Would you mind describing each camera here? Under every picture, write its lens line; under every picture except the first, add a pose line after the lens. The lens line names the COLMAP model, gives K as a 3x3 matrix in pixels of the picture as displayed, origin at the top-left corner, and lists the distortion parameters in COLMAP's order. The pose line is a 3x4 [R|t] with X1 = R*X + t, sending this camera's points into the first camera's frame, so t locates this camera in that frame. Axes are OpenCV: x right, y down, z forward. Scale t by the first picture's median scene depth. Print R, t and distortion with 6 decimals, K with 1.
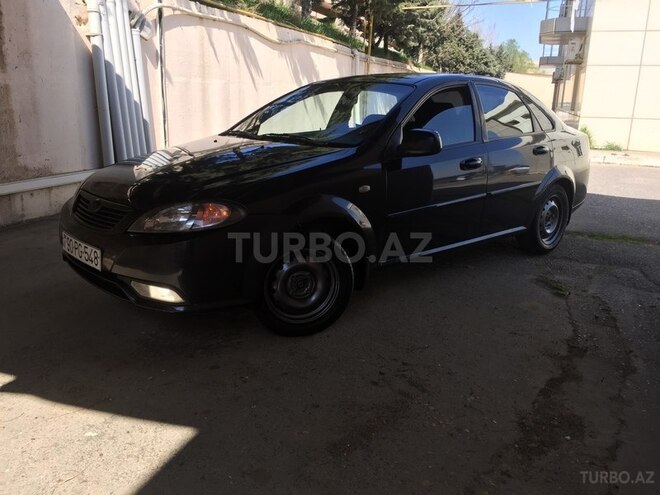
lens RADIAL K [[564.7, 0, 330.1], [0, 564.7, 235.8], [0, 0, 1]] dist [0.093908, -0.129813]
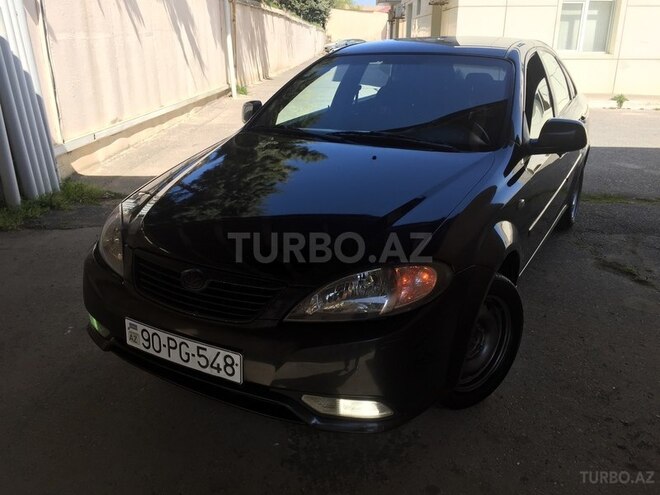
lens RADIAL K [[564.7, 0, 330.1], [0, 564.7, 235.8], [0, 0, 1]] dist [0.093908, -0.129813]
pose [[0.950581, -0.120799, 0.286012, -0.265349], [0.090875, 0.989115, 0.115729, -0.097621], [-0.296879, -0.084018, 0.951212, 0.203695]]
